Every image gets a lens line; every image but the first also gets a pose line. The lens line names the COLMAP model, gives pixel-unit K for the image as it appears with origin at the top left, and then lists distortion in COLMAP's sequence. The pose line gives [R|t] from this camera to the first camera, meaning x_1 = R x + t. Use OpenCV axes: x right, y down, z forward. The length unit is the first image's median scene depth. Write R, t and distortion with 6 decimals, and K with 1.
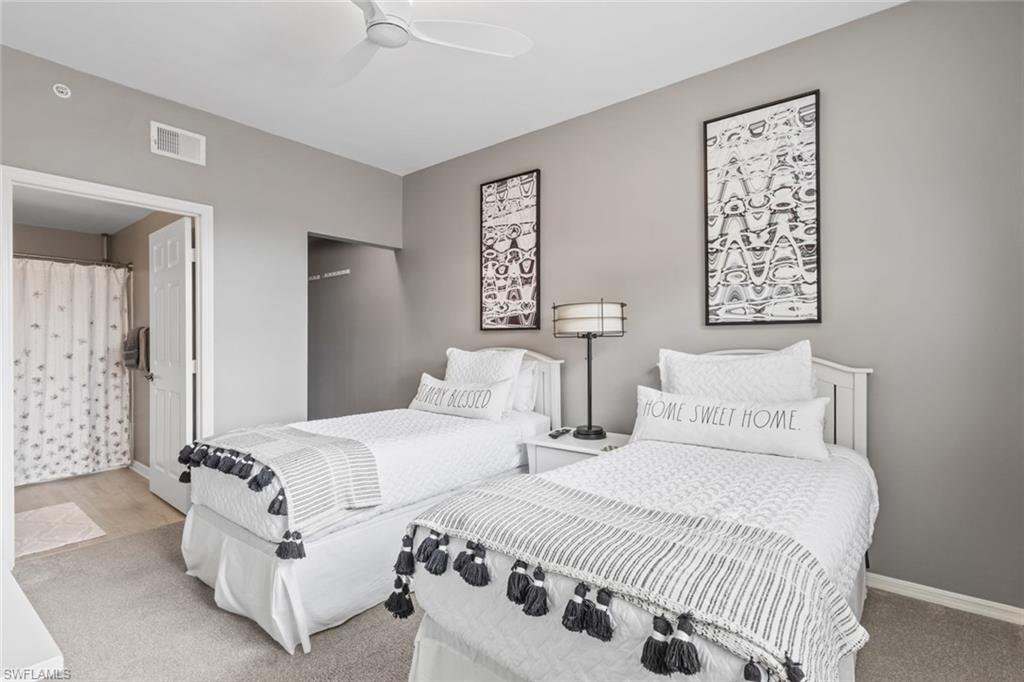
lens RADIAL K [[471.9, 0, 512.6], [0, 471.9, 344.2], [0, 0, 1]] dist [-0.000516, 0.001238]
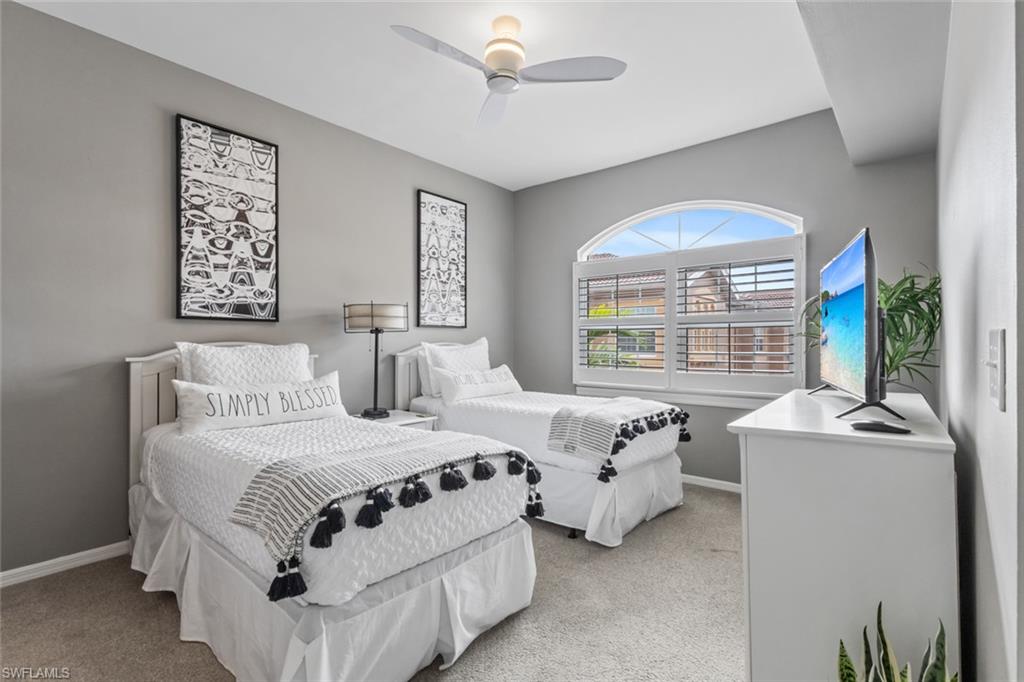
lens RADIAL K [[471.9, 0, 511.6], [0, 471.9, 345.5], [0, 0, 1]] dist [-0.000516, 0.001238]
pose [[0.039505, -0.002860, 0.999215, -0.822966], [0.004385, 0.999987, 0.002688, 0.012832], [-0.999210, 0.004275, 0.039517, 0.506915]]
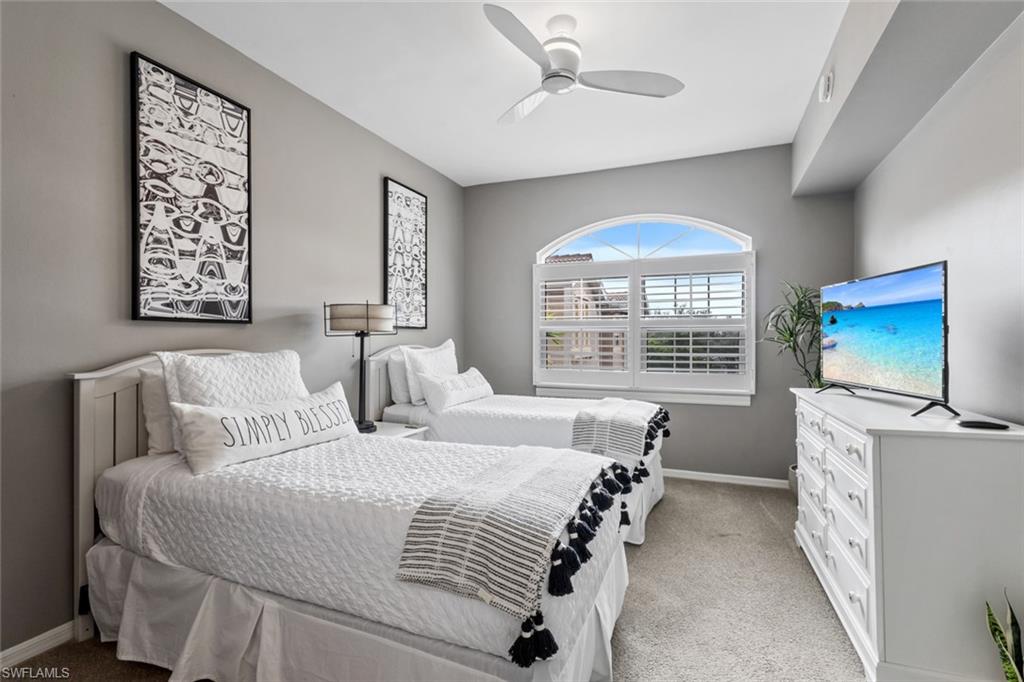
lens RADIAL K [[471.9, 0, 510.9], [0, 471.9, 342.2], [0, 0, 1]] dist [-0.000516, 0.001238]
pose [[-0.260040, -0.005695, 0.965581, -0.765208], [0.005091, 0.999961, 0.007269, -0.005494], [-0.965584, 0.006806, -0.260001, 0.783624]]
